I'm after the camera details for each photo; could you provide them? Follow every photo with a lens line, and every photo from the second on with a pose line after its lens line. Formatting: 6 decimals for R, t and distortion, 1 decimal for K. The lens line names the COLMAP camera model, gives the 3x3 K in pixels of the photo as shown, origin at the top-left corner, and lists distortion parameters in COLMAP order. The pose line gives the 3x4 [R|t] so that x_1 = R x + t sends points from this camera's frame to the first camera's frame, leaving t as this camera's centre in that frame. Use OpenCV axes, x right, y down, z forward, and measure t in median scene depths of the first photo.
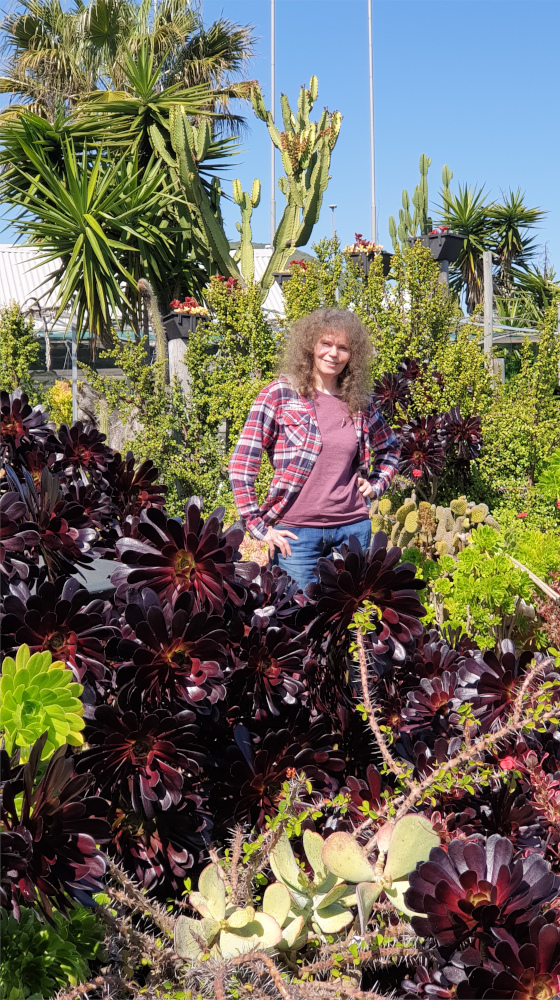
lens RADIAL K [[1557.1, 0, 284.7], [0, 1557.1, 505.5], [0, 0, 1]] dist [0.070205, 0.000000]
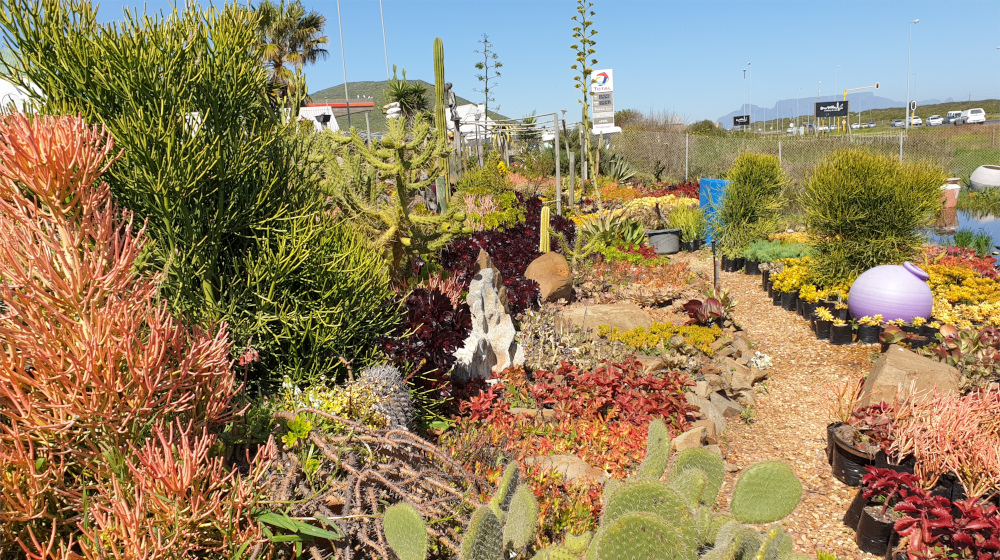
lens RADIAL K [[805.1, 0, 497.1], [0, 805.1, 283.4], [0, 0, 1]] dist [0.081005, -0.131010]
pose [[0.994826, -0.069408, 0.074192, 0.532987], [0.063047, 0.994393, 0.084895, 0.134495], [-0.079668, -0.079778, 0.993624, -1.524762]]
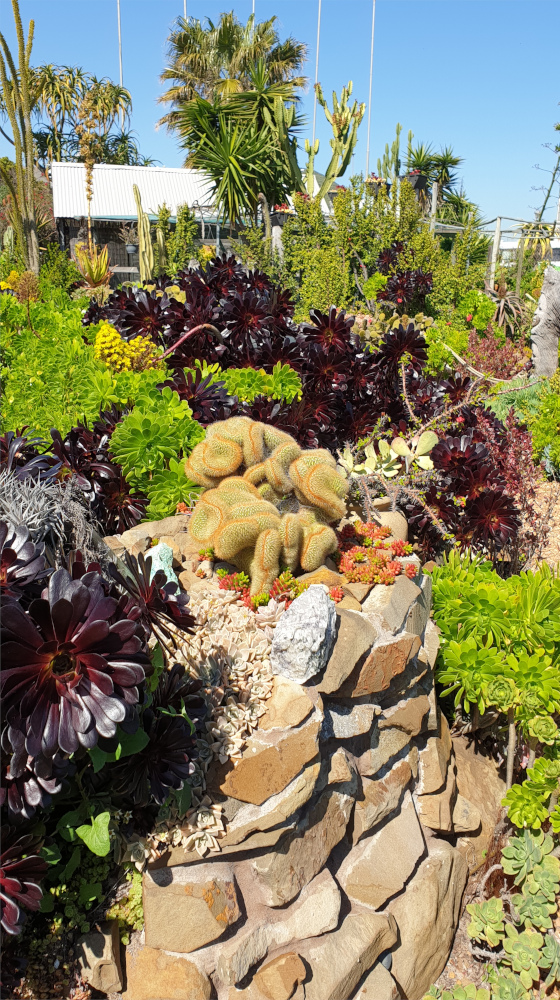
lens RADIAL K [[805.1, 0, 287.3], [0, 805.1, 489.8], [0, 0, 1]] dist [0.081005, -0.131010]
pose [[0.999022, 0.041527, -0.015212, -0.035437], [-0.037444, 0.977259, 0.208717, 0.005471], [0.023533, -0.207944, 0.977858, -0.094590]]
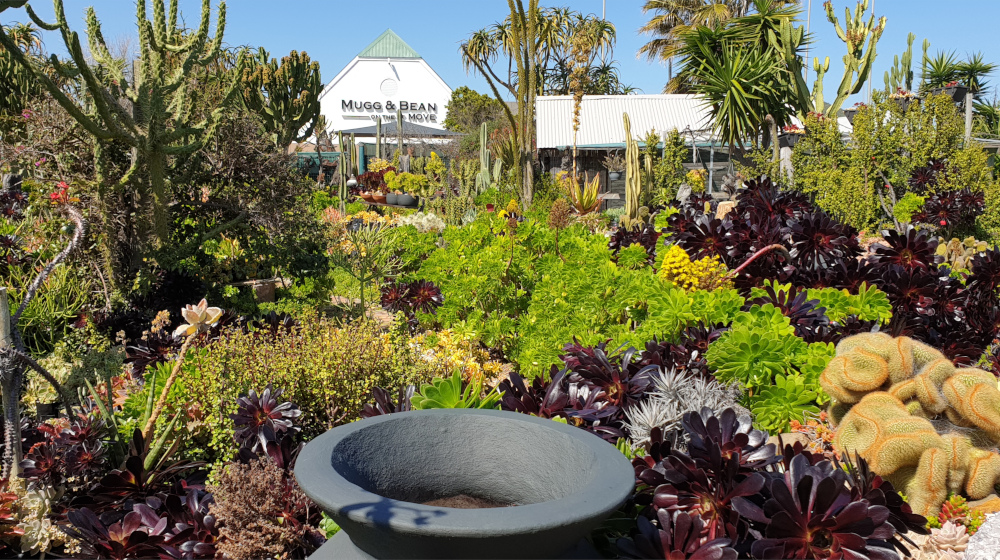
lens RADIAL K [[876.2, 0, 476.3], [0, 876.2, 277.6], [0, 0, 1]] dist [0.026603, -0.018792]
pose [[0.941748, 0.048580, -0.332792, -0.079203], [-0.034135, 0.998209, 0.049120, 0.010509], [0.334582, -0.034898, 0.941720, -0.134813]]
